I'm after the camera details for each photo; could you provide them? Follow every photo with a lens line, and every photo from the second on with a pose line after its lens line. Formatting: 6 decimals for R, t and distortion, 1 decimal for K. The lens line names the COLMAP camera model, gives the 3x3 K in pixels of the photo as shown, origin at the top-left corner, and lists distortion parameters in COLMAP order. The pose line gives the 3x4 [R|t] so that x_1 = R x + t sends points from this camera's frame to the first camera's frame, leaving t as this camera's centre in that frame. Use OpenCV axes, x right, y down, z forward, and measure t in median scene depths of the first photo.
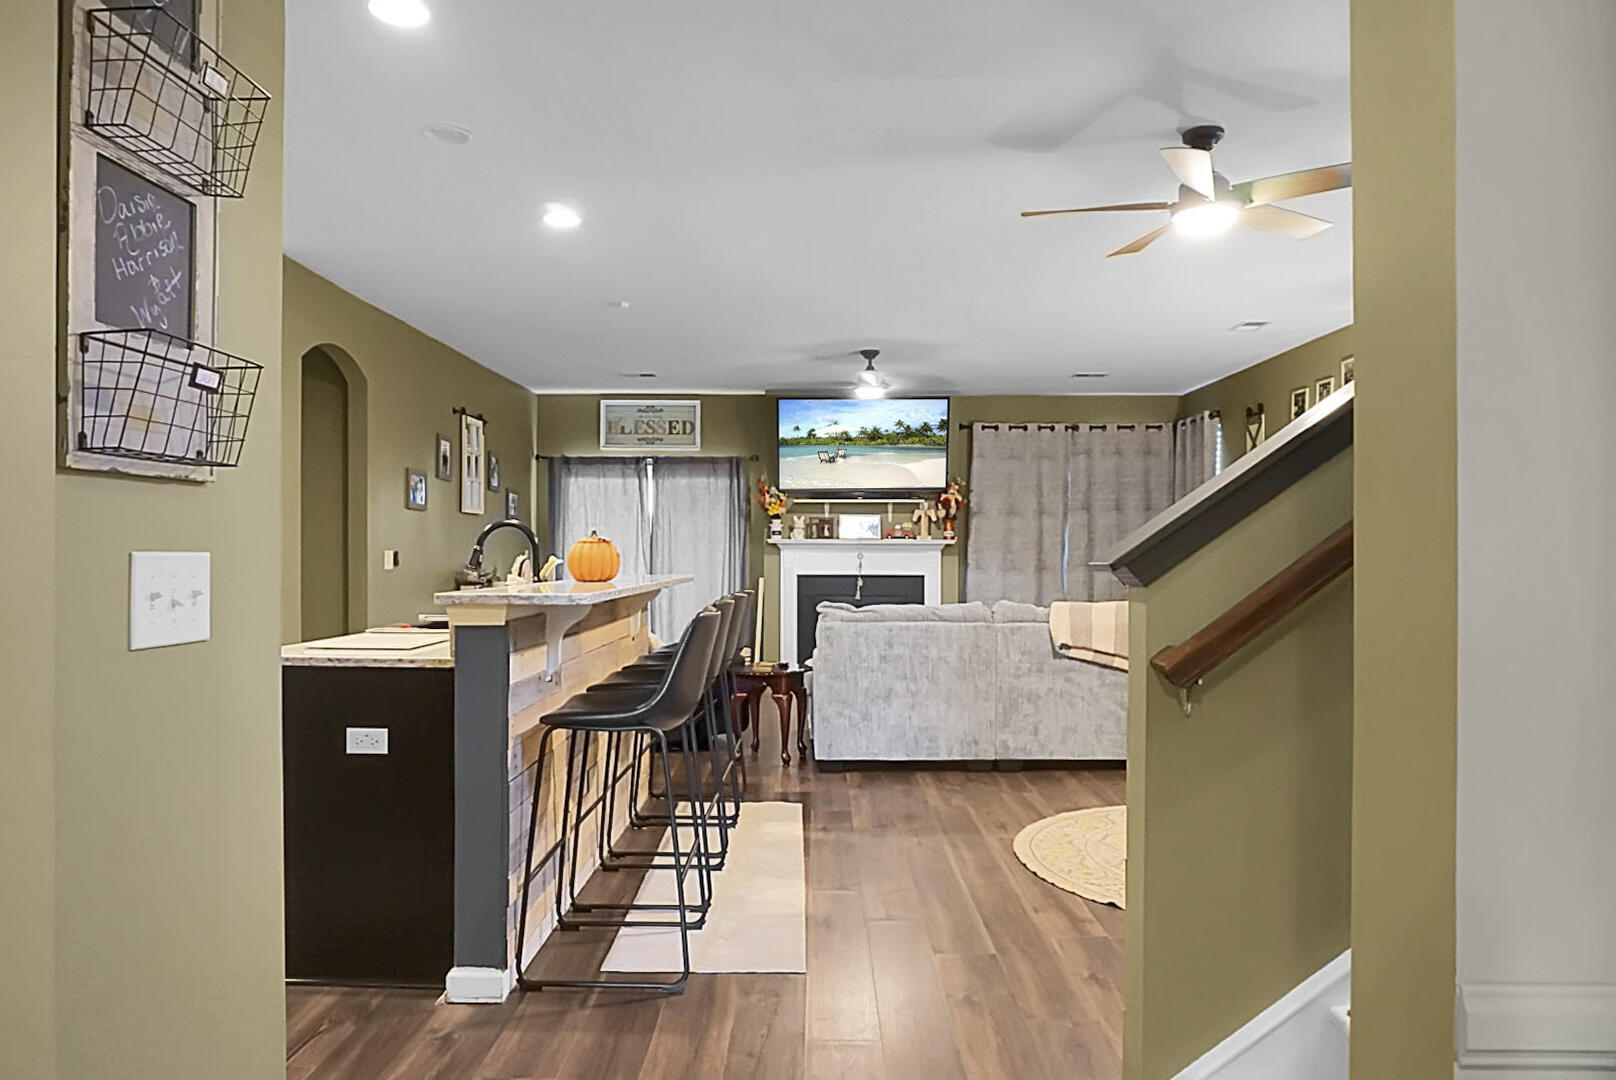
lens RADIAL K [[1088.1, 0, 820.9], [0, 1088.1, 551.0], [0, 0, 1]] dist [-0.054085, 0.037794]
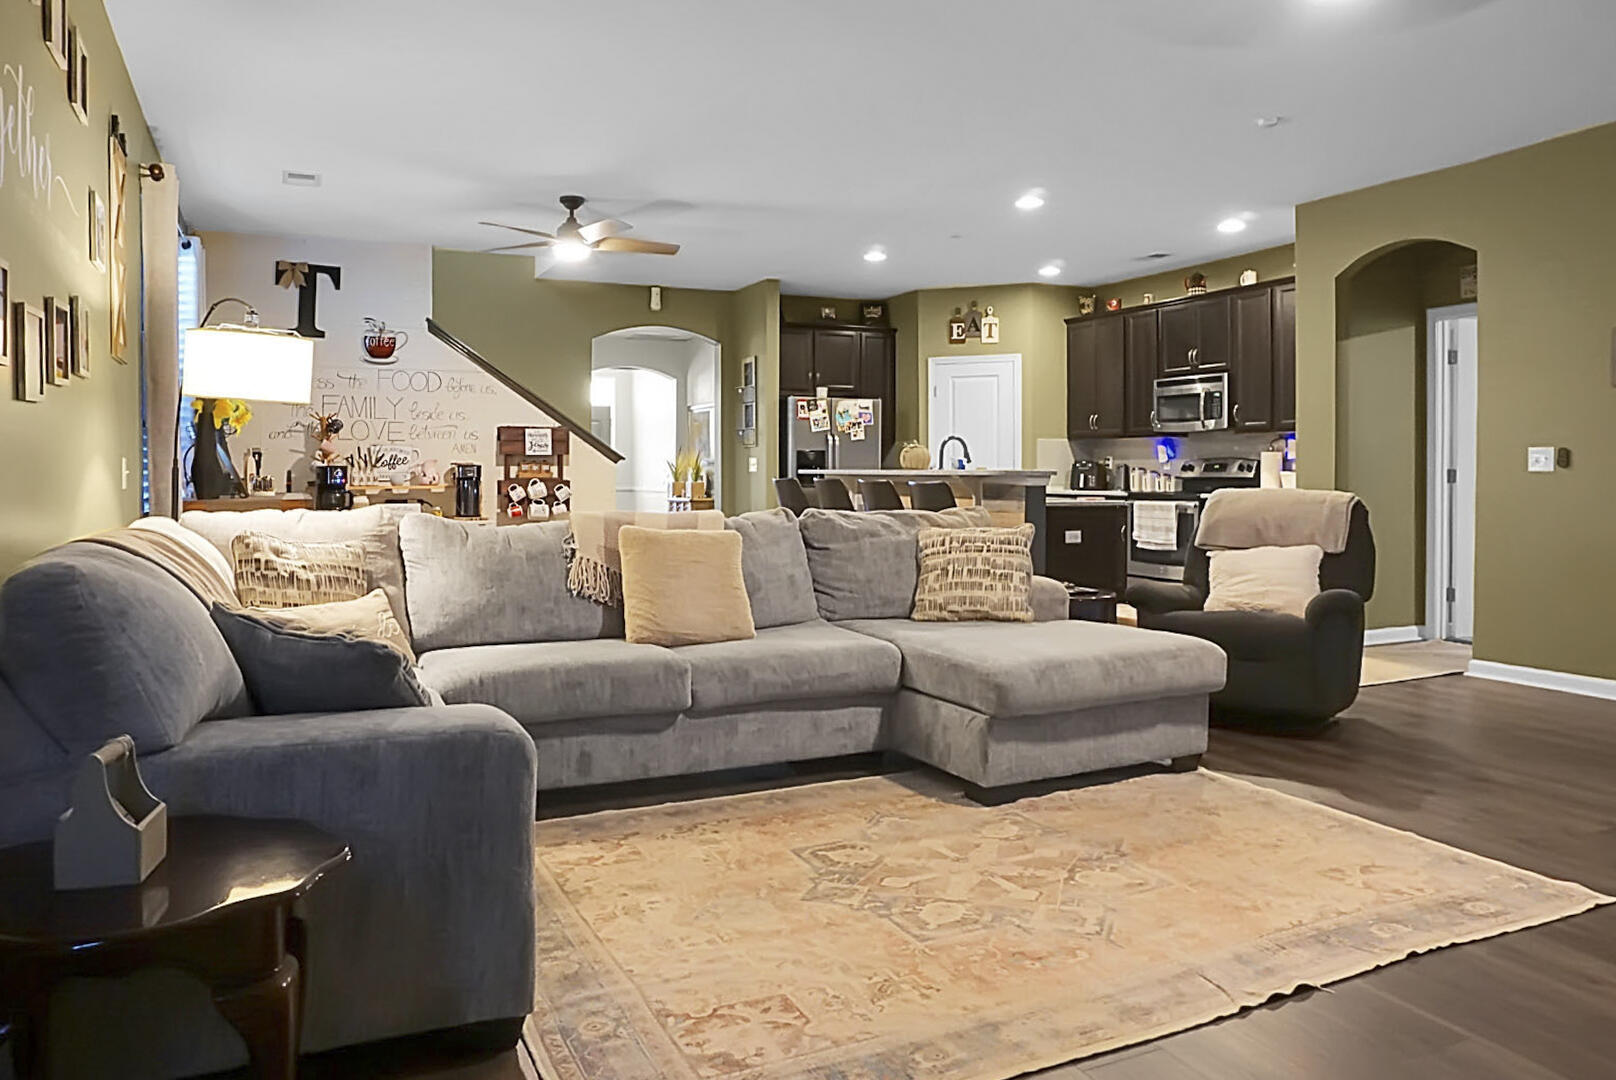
lens RADIAL K [[1088.1, 0, 740.7], [0, 1088.1, 497.3], [0, 0, 1]] dist [-0.054085, 0.037794]
pose [[-0.923998, 0.007914, -0.382314, 0.298323], [-0.000264, 0.999772, 0.021334, 0.013438], [0.382396, 0.019813, -0.923786, 1.045005]]
